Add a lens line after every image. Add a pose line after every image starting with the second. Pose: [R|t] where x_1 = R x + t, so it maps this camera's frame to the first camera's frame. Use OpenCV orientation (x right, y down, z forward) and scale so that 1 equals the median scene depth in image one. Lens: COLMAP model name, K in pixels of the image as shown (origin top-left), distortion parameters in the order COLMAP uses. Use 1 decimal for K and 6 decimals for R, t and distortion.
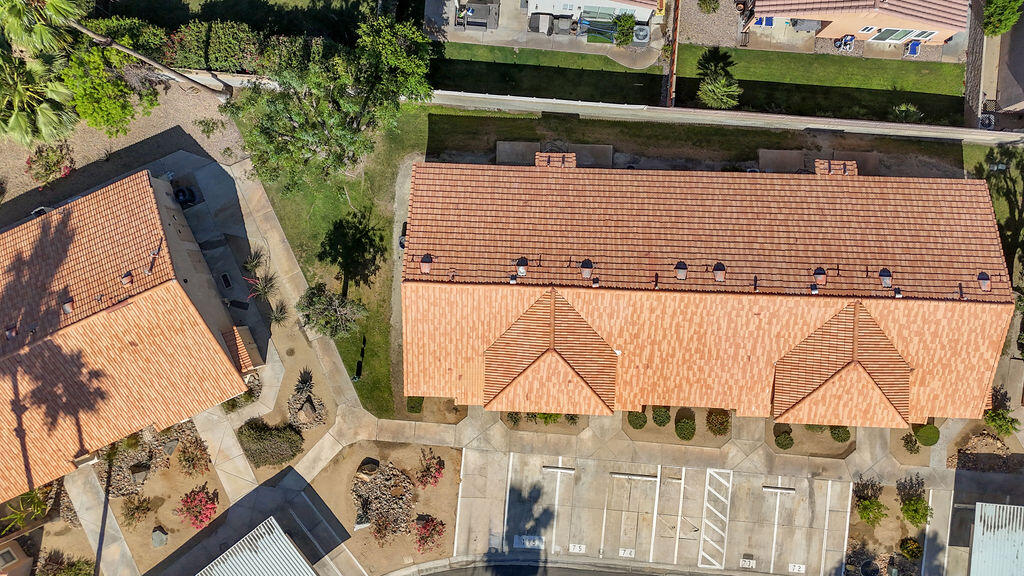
lens RADIAL K [[736.5, 0, 512.0], [0, 736.5, 288.0], [0, 0, 1]] dist [0.003936, -0.001846]
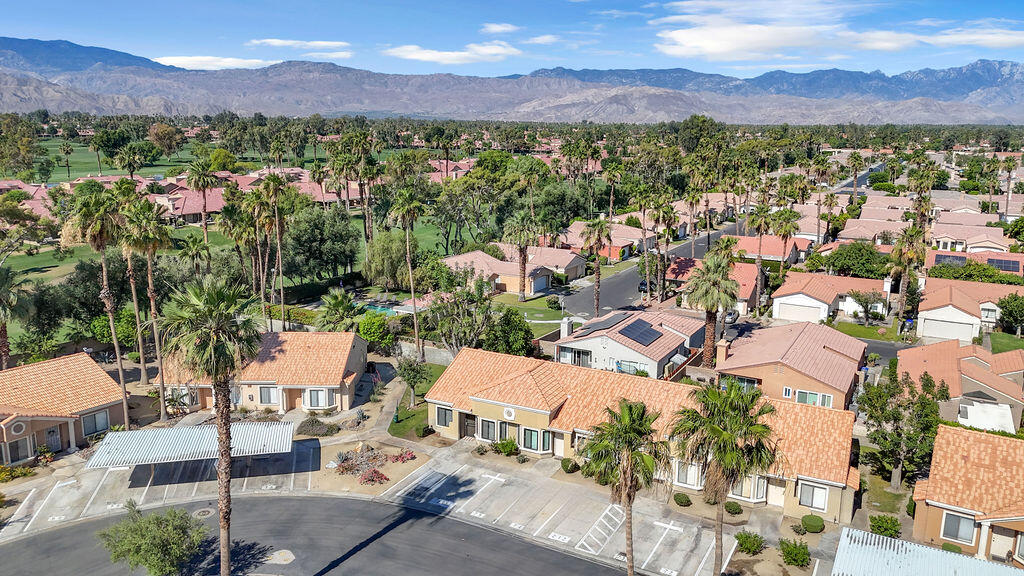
lens RADIAL K [[736.5, 0, 512.0], [0, 736.5, 288.0], [0, 0, 1]] dist [0.003936, -0.001846]
pose [[0.906982, 0.116801, -0.404648, 0.546411], [-0.420436, 0.194443, -0.886243, 1.253680], [-0.024833, 0.973935, 0.225463, 0.417012]]
